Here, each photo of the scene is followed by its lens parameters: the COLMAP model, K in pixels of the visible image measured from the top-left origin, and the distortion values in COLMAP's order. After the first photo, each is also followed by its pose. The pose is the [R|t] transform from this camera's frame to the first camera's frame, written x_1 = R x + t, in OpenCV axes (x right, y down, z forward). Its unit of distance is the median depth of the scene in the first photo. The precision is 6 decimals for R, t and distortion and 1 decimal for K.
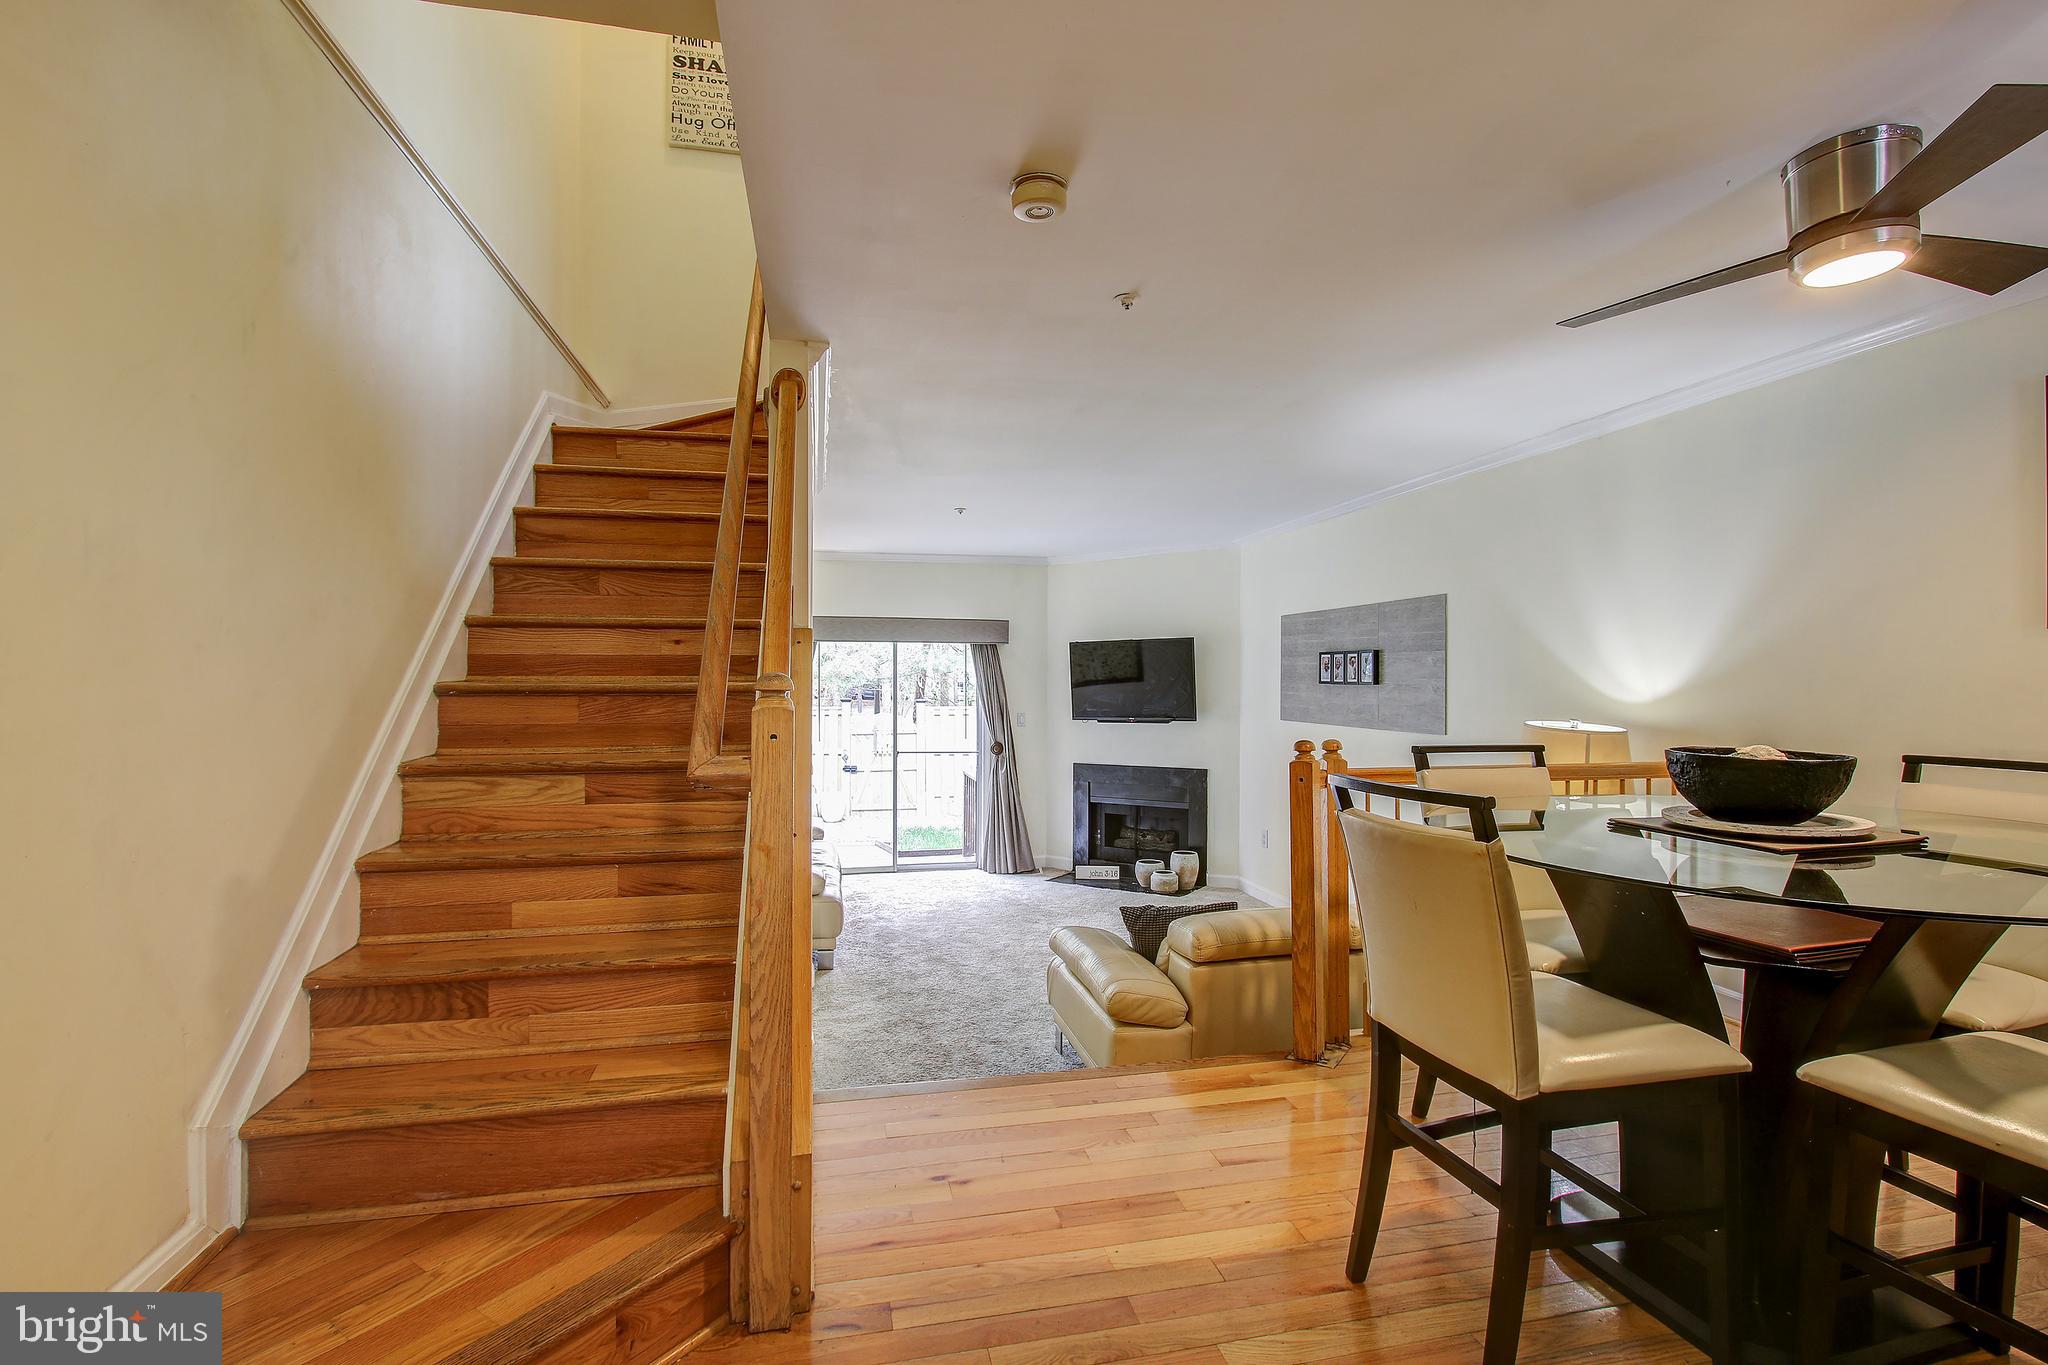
lens RADIAL K [[931.7, 0, 1055.0], [0, 931.7, 726.8], [0, 0, 1]] dist [-0.016048, 0.000167]
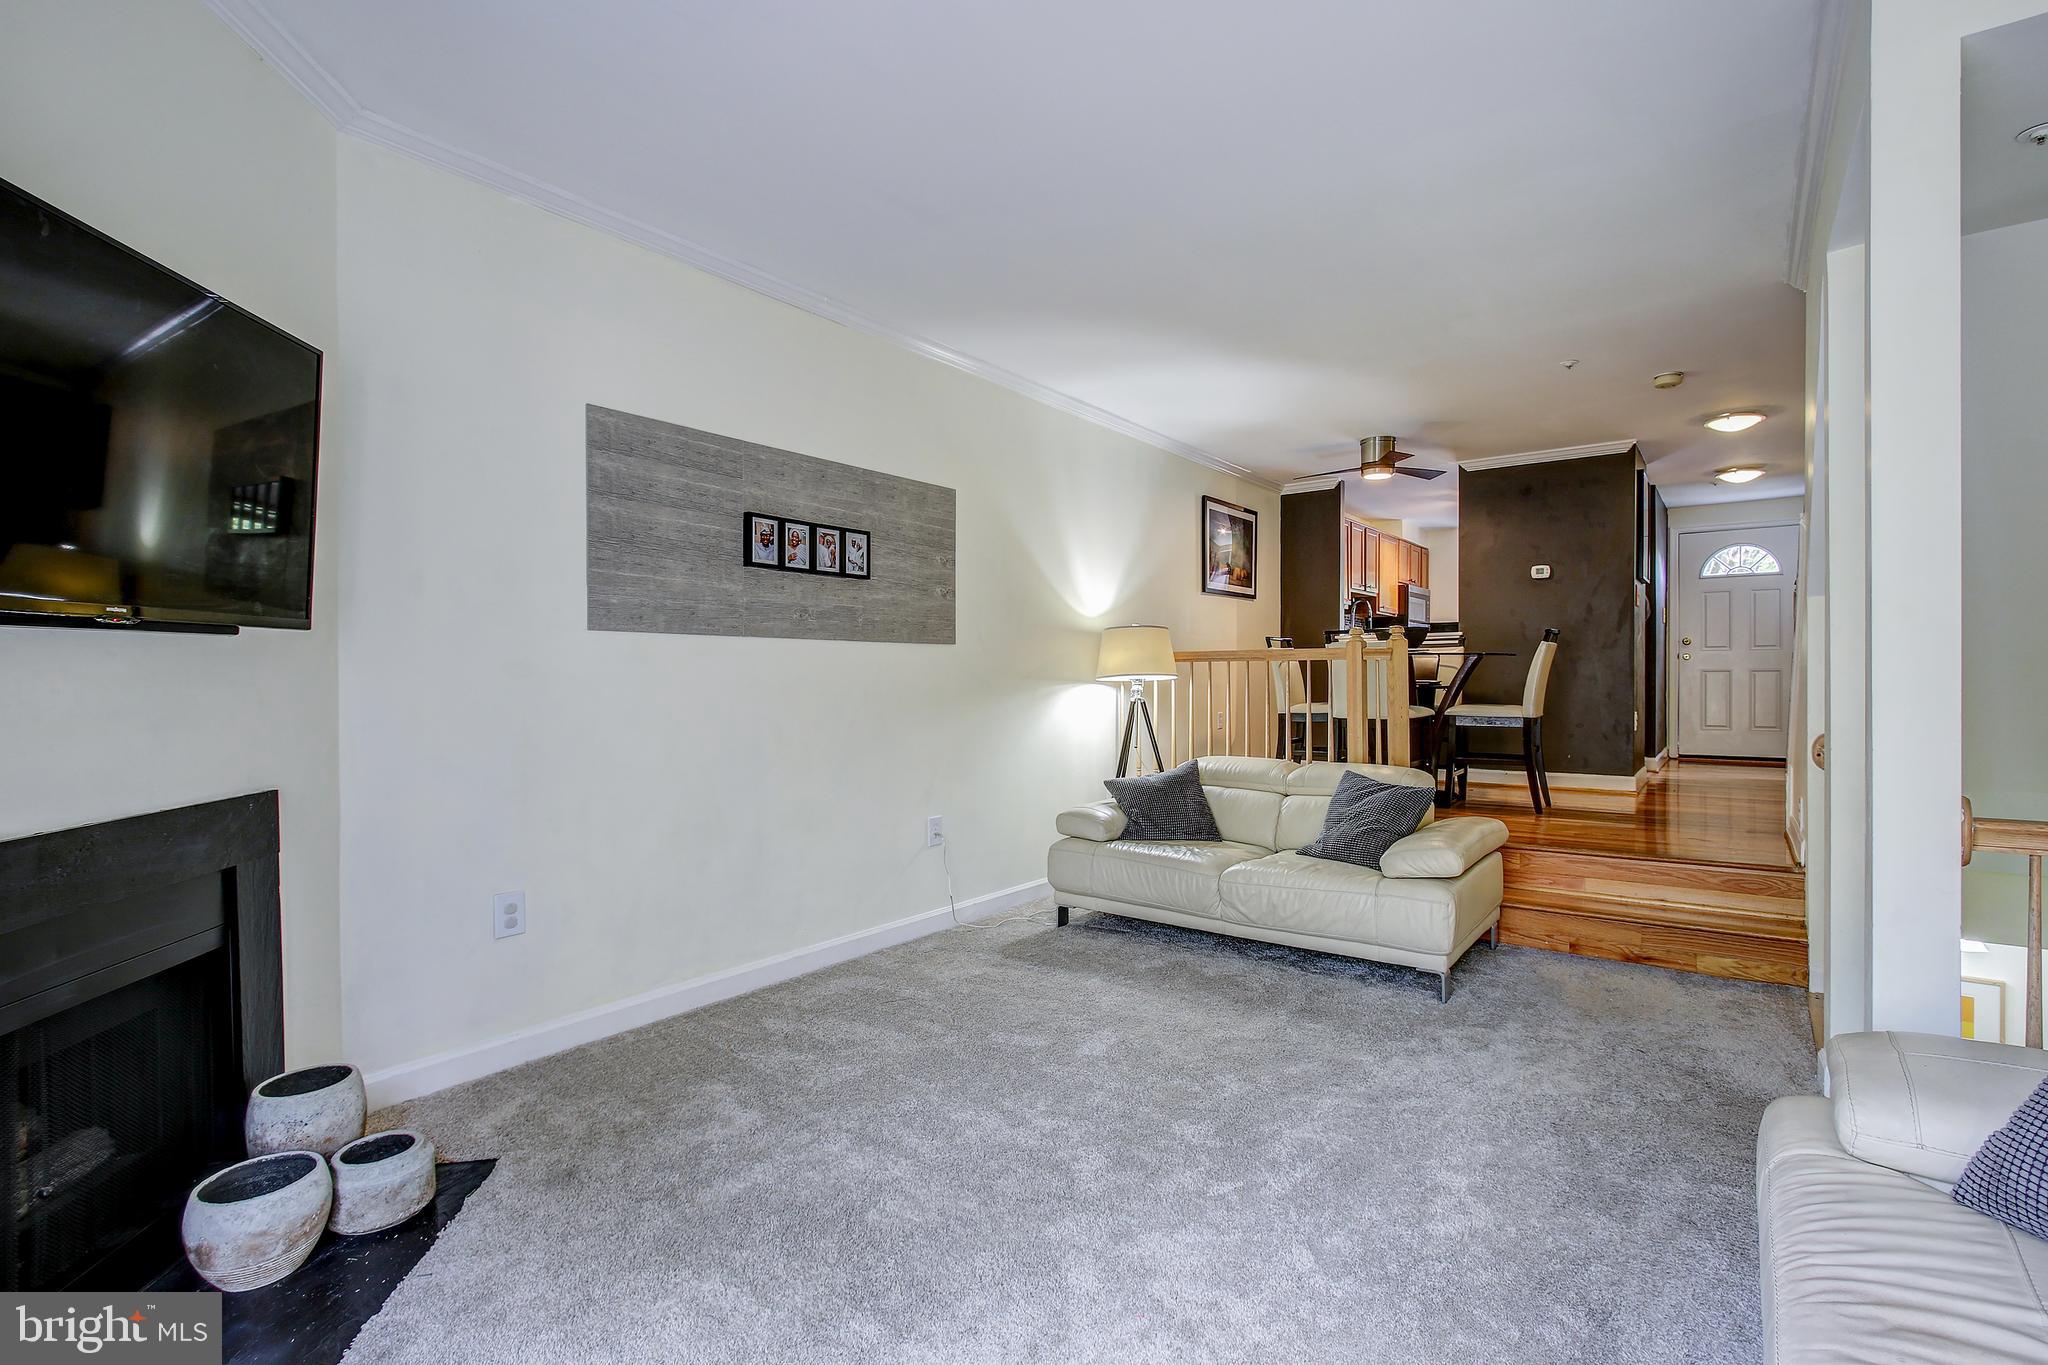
lens RADIAL K [[958.6, 0, 1033.5], [0, 958.6, 689.4], [0, 0, 1]] dist [-0.012400, 0.000233]
pose [[-0.638616, -0.003741, 0.769516, -0.317573], [0.047058, 0.997927, 0.043905, 0.014220], [-0.768085, 0.064251, -0.637116, 1.373680]]
